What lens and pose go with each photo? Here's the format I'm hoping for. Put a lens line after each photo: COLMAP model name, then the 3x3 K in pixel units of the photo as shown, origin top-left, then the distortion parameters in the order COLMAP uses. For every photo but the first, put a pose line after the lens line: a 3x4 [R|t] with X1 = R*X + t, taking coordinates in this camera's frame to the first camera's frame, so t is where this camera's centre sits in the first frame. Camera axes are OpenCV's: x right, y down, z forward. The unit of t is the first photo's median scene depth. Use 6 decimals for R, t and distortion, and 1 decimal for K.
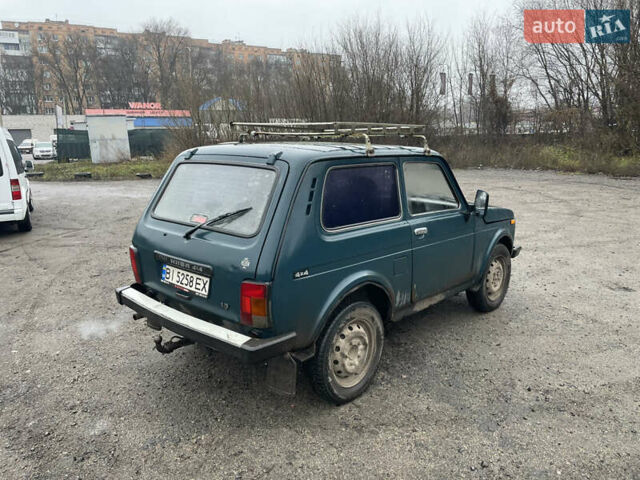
lens RADIAL K [[489.5, 0, 315.3], [0, 489.5, 239.8], [0, 0, 1]] dist [0.085754, -0.117578]
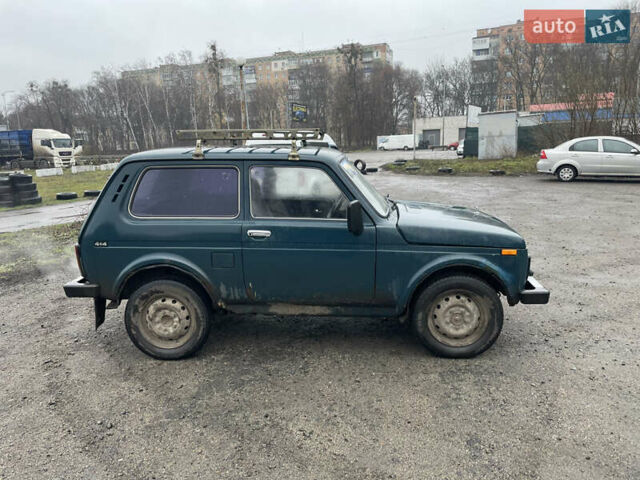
lens RADIAL K [[489.5, 0, 315.3], [0, 489.5, 239.8], [0, 0, 1]] dist [0.085754, -0.117578]
pose [[0.633297, 0.144453, -0.760308, 0.864589], [-0.137153, 0.987824, 0.073438, -0.077423], [0.761659, 0.057771, 0.645398, 0.346505]]
